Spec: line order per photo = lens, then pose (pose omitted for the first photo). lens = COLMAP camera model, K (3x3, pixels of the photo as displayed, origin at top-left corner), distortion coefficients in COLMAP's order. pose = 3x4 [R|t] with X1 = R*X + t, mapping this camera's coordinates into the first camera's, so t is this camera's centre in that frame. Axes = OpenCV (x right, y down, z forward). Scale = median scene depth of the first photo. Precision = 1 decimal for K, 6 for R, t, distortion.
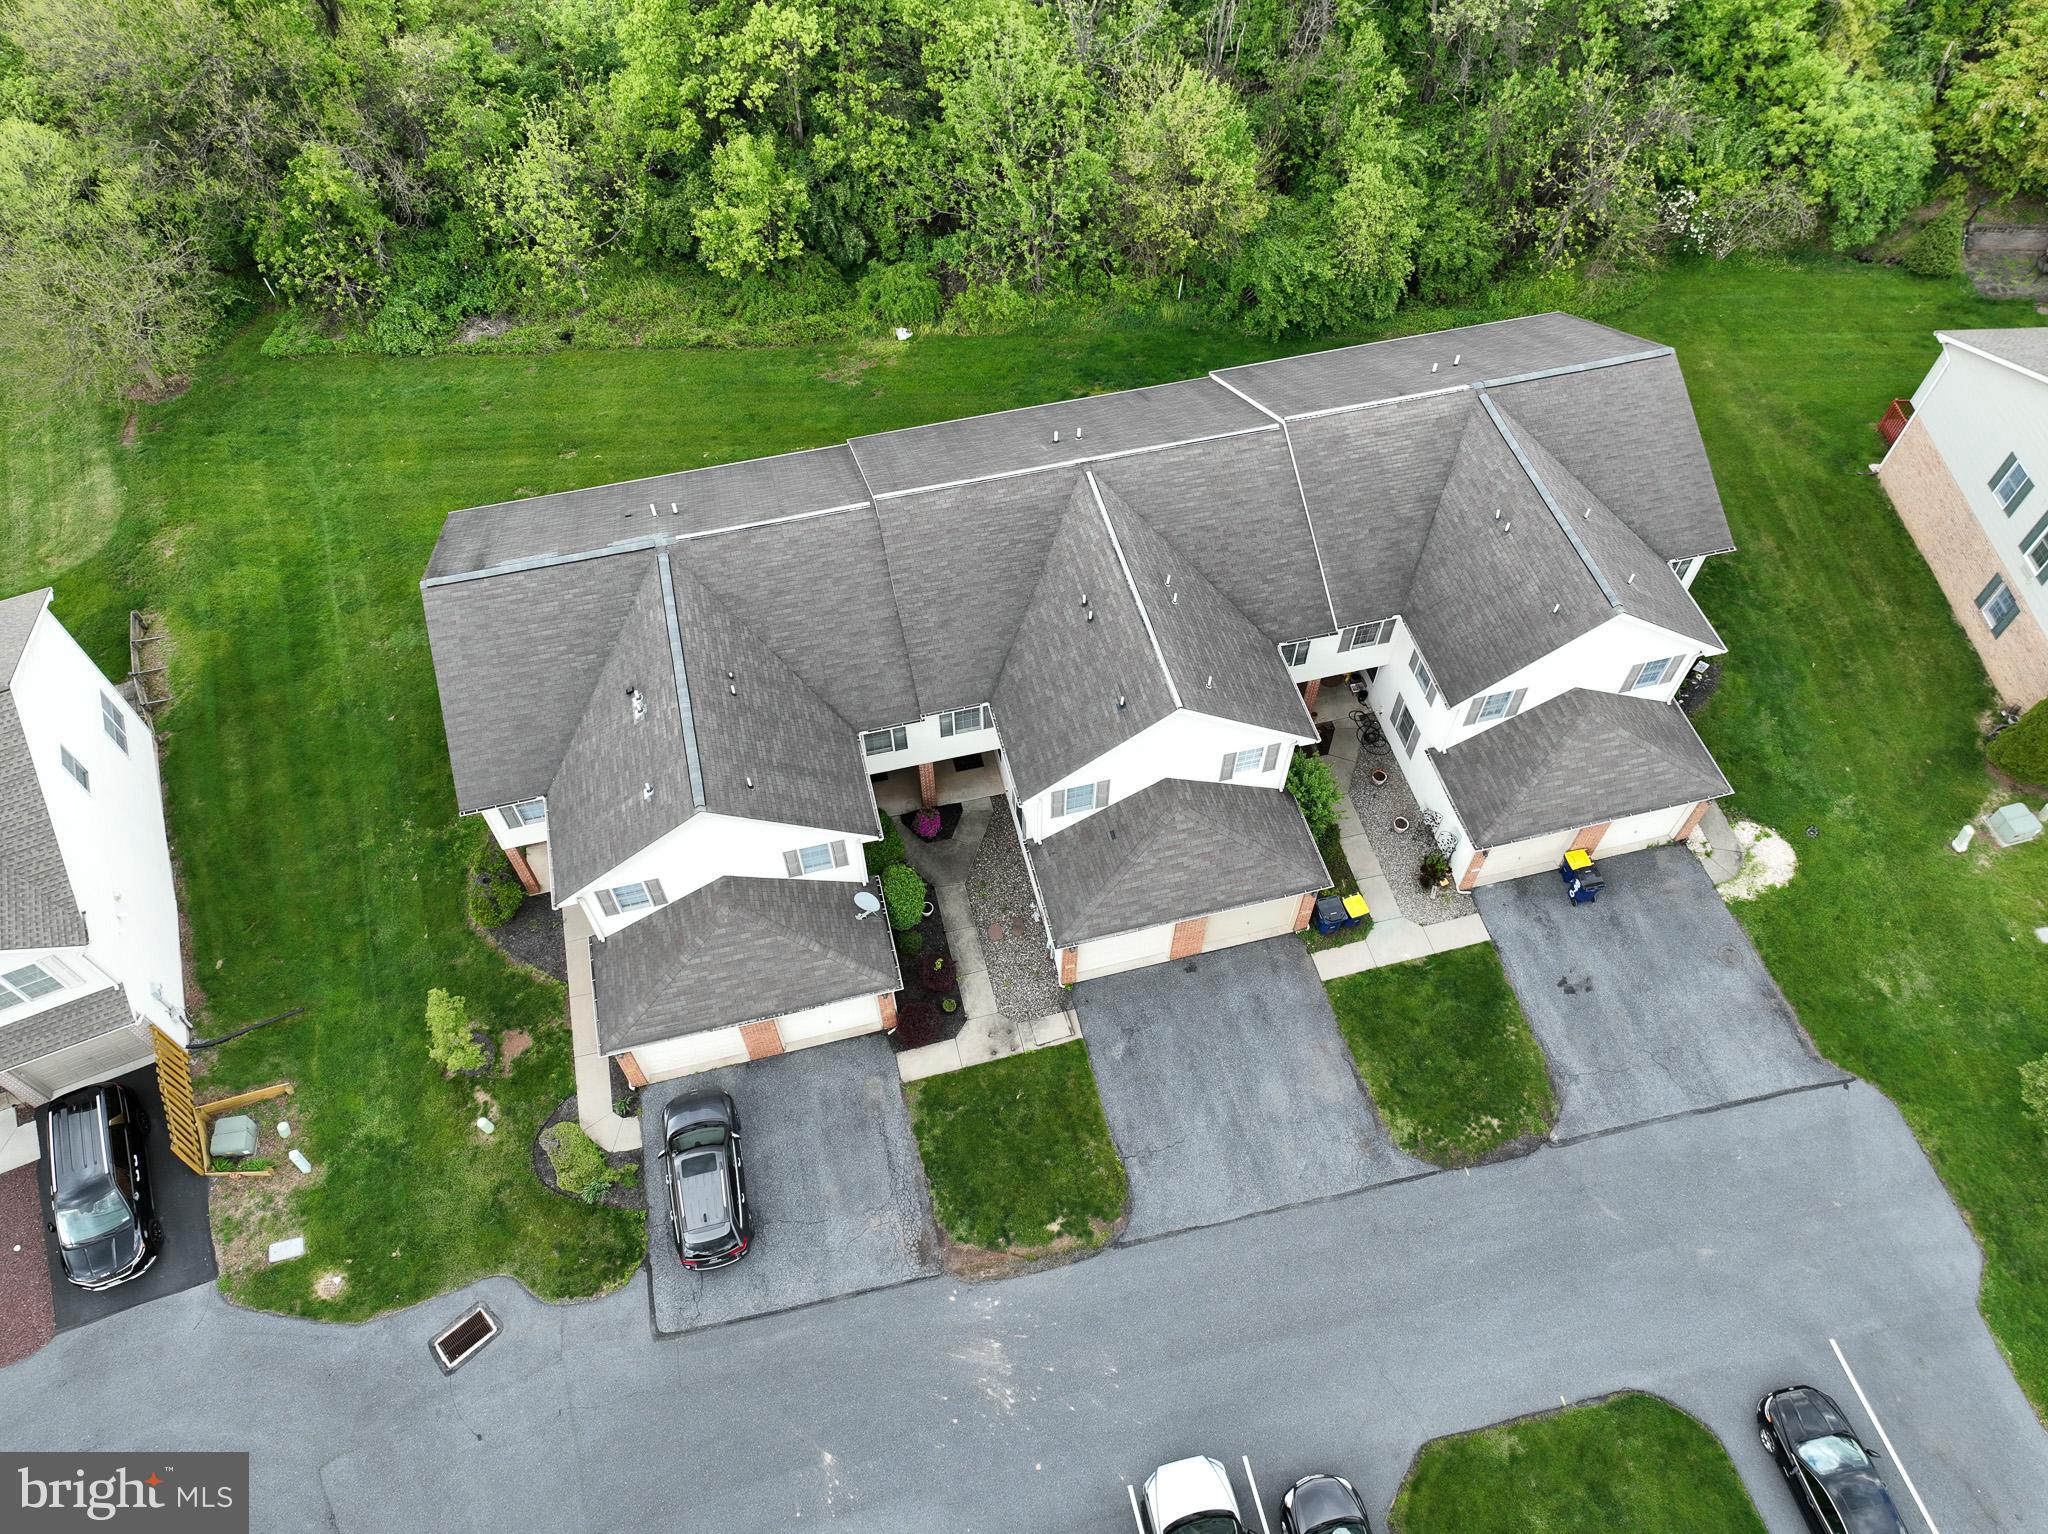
lens RADIAL K [[1441.0, 0, 1024.0], [0, 1441.0, 767.0], [0, 0, 1]] dist [0.002953, 0.012201]
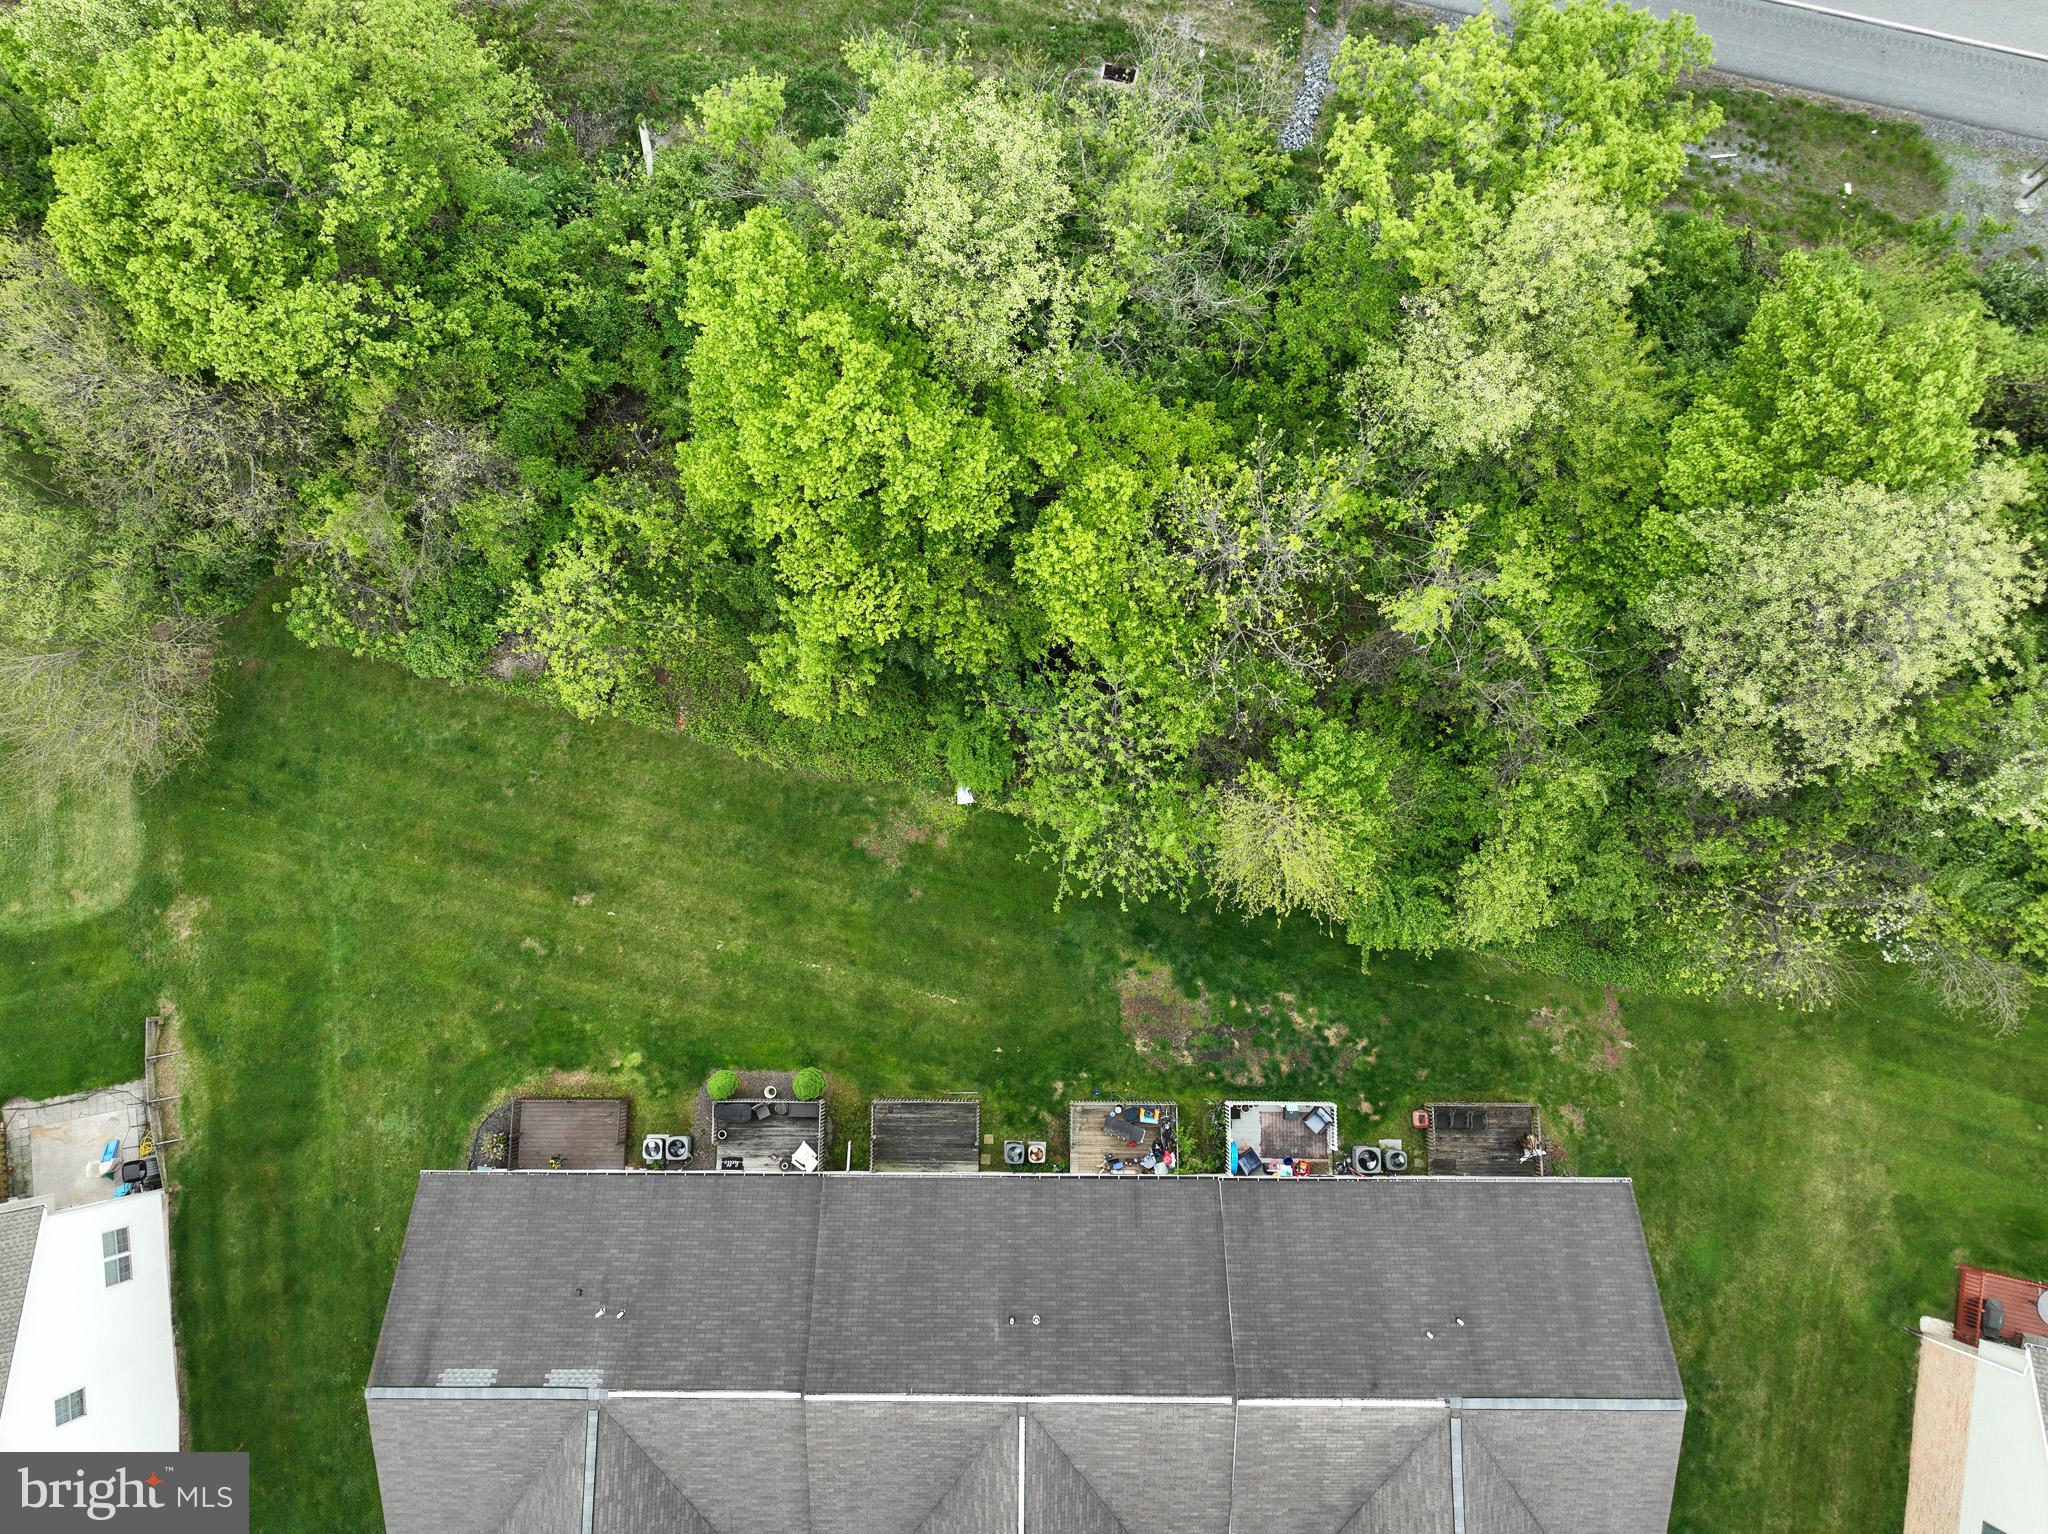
lens RADIAL K [[1441.0, 0, 1024.0], [0, 1441.0, 767.0], [0, 0, 1]] dist [0.002953, 0.012201]
pose [[0.968352, 0.246372, -0.039934, -0.023647], [-0.203679, 0.872531, 0.444078, -1.020224], [0.144252, -0.421890, 0.895098, 0.301689]]
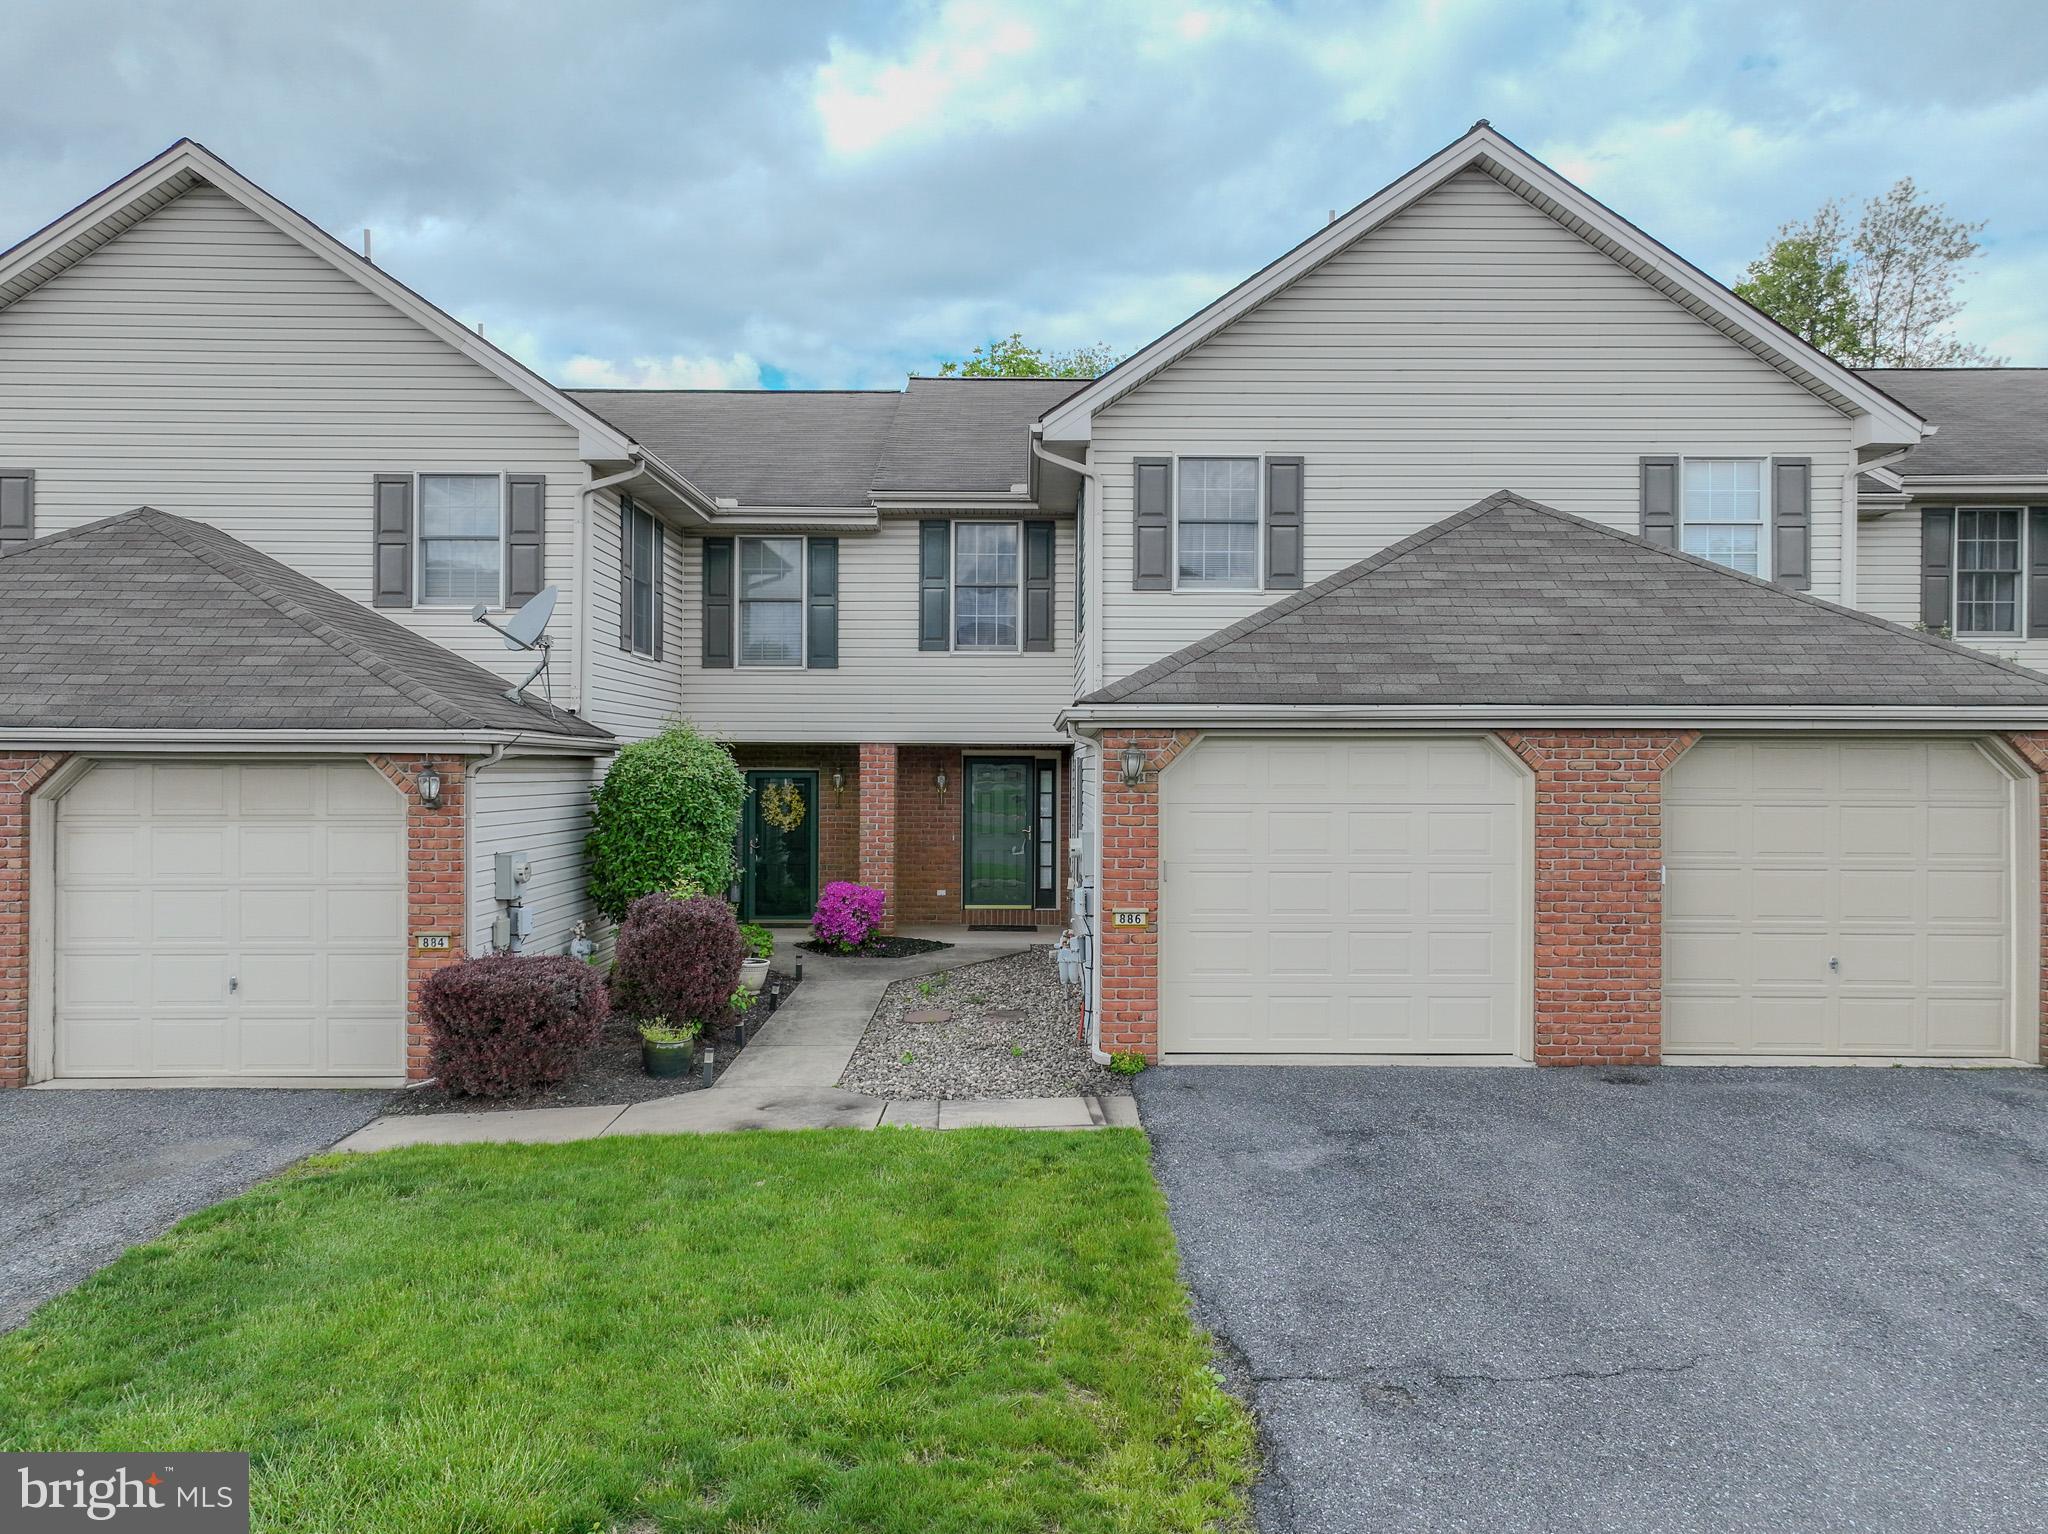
lens RADIAL K [[1441.0, 0, 1024.0], [0, 1441.0, 767.0], [0, 0, 1]] dist [0.002953, 0.012201]
pose [[0.969851, 0.006255, -0.243617, 0.074940], [-0.203357, 0.571654, -0.794895, 0.327155], [0.134293, 0.820471, 0.555691, 0.797675]]
